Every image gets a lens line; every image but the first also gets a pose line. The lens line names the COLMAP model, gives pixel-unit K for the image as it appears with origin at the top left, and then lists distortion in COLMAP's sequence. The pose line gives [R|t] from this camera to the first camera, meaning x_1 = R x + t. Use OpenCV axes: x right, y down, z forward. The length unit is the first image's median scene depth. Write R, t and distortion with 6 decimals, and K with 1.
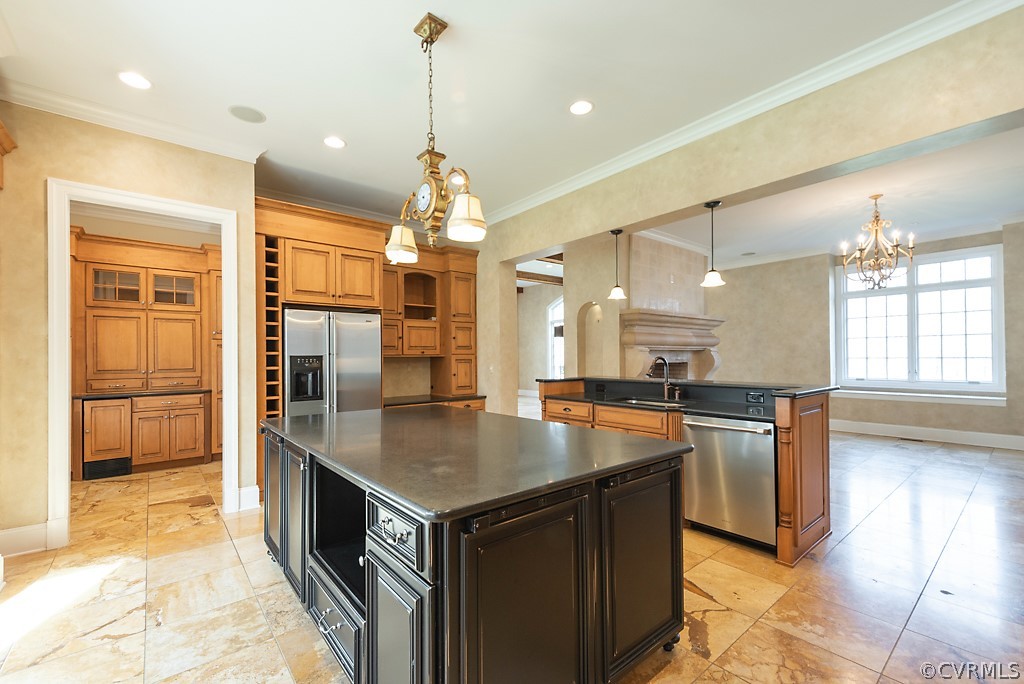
lens RADIAL K [[430.4, 0, 504.7], [0, 430.4, 354.6], [0, 0, 1]] dist [0.016735, -0.003492]
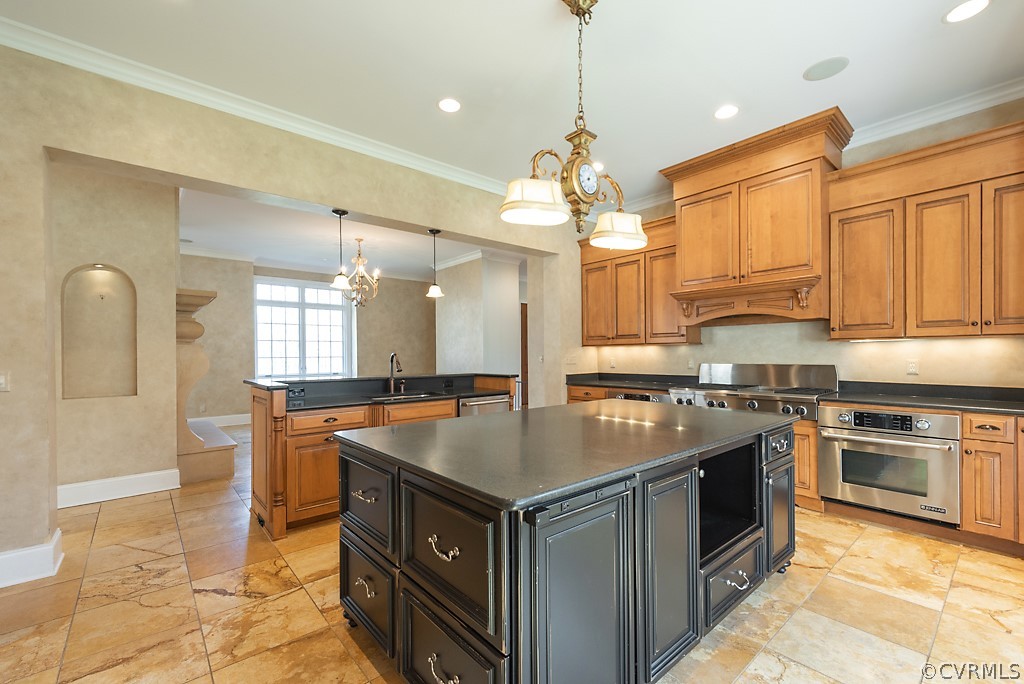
lens RADIAL K [[430.4, 0, 506.9], [0, 430.4, 355.8], [0, 0, 1]] dist [0.016735, -0.003492]
pose [[-0.017674, 0.003649, 0.999837, -0.635908], [0.001335, 0.999993, -0.003626, 0.013517], [-0.999843, 0.001271, -0.017678, 0.675678]]
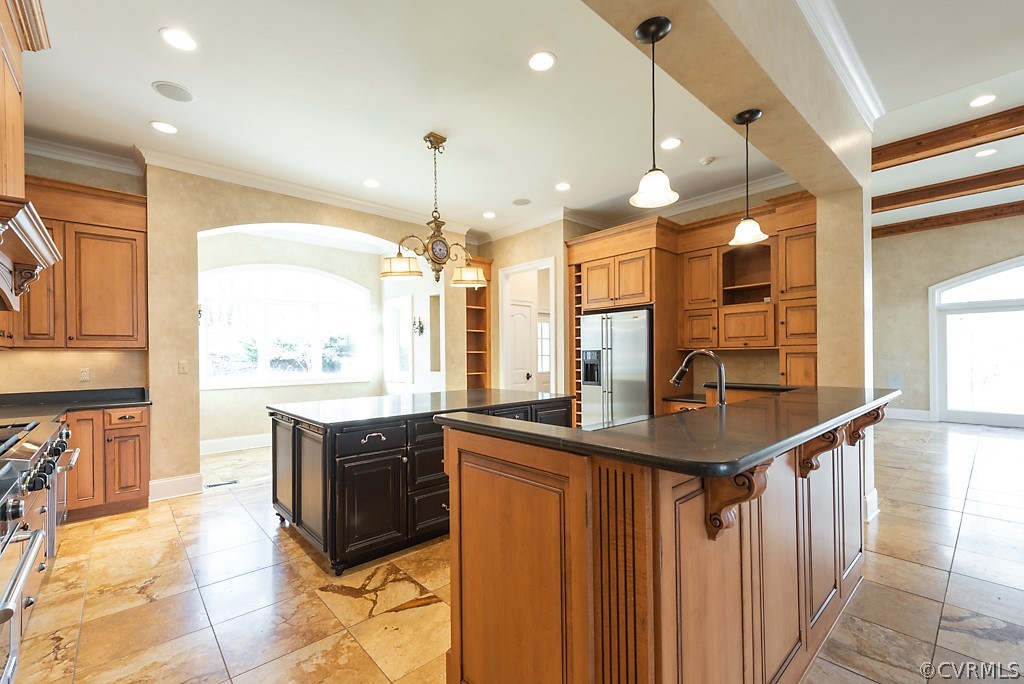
lens RADIAL K [[430.4, 0, 507.2], [0, 430.4, 356.1], [0, 0, 1]] dist [0.016735, -0.003492]
pose [[0.046199, 0.010270, -0.998879, 0.791659], [0.017260, 0.999790, 0.011077, 0.000970], [0.998783, -0.017753, 0.046012, 0.675079]]
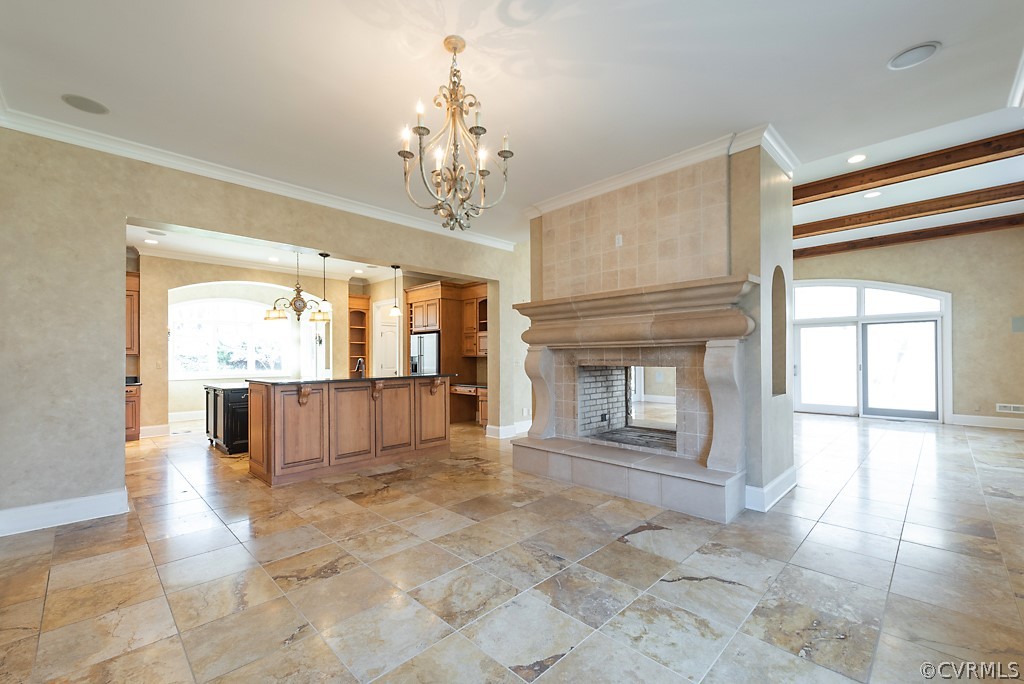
lens RADIAL K [[430.4, 0, 509.8], [0, 430.4, 355.0], [0, 0, 1]] dist [0.016735, -0.003492]
pose [[0.095398, 0.003111, -0.995434, 1.669138], [0.012251, 0.999916, 0.004299, -0.007183], [0.995364, -0.012606, 0.095352, 1.237487]]
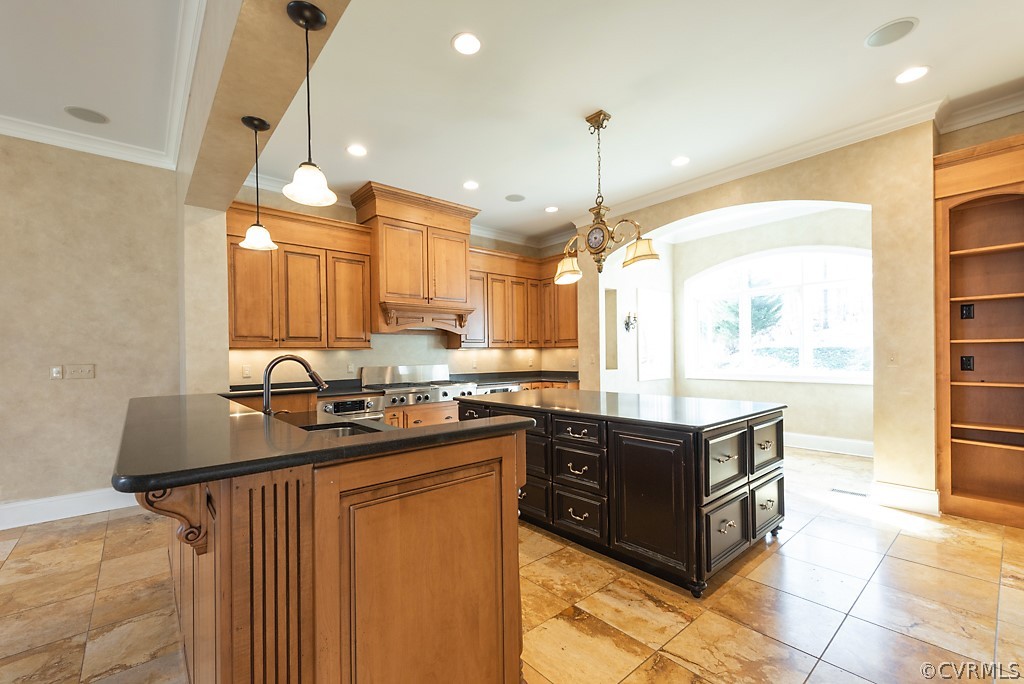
lens RADIAL K [[430.4, 0, 501.7], [0, 430.4, 356.1], [0, 0, 1]] dist [0.016735, -0.003492]
pose [[-0.999657, 0.022245, -0.013808, 0.105244], [0.022295, 0.999746, -0.003427, 0.011860], [0.013728, -0.003734, -0.999899, 1.382453]]
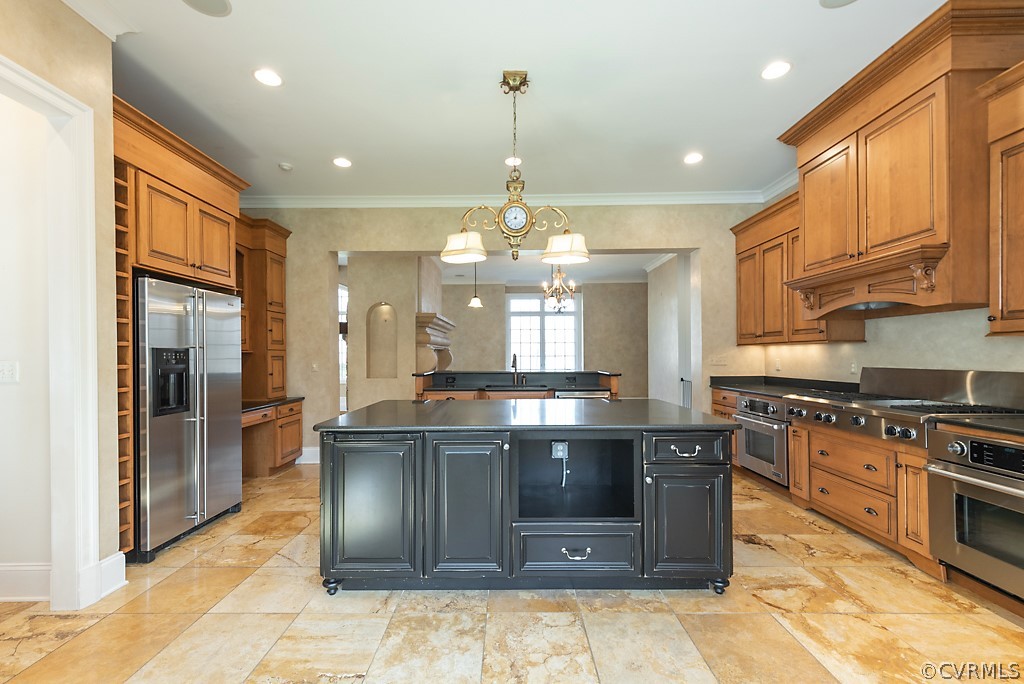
lens RADIAL K [[430.4, 0, 505.8], [0, 430.4, 355.8], [0, 0, 1]] dist [0.016735, -0.003492]
pose [[0.637342, 0.003163, 0.770575, -0.639276], [-0.005169, 0.999987, 0.000171, 0.011201], [-0.770564, -0.004092, 0.637349, 0.143347]]
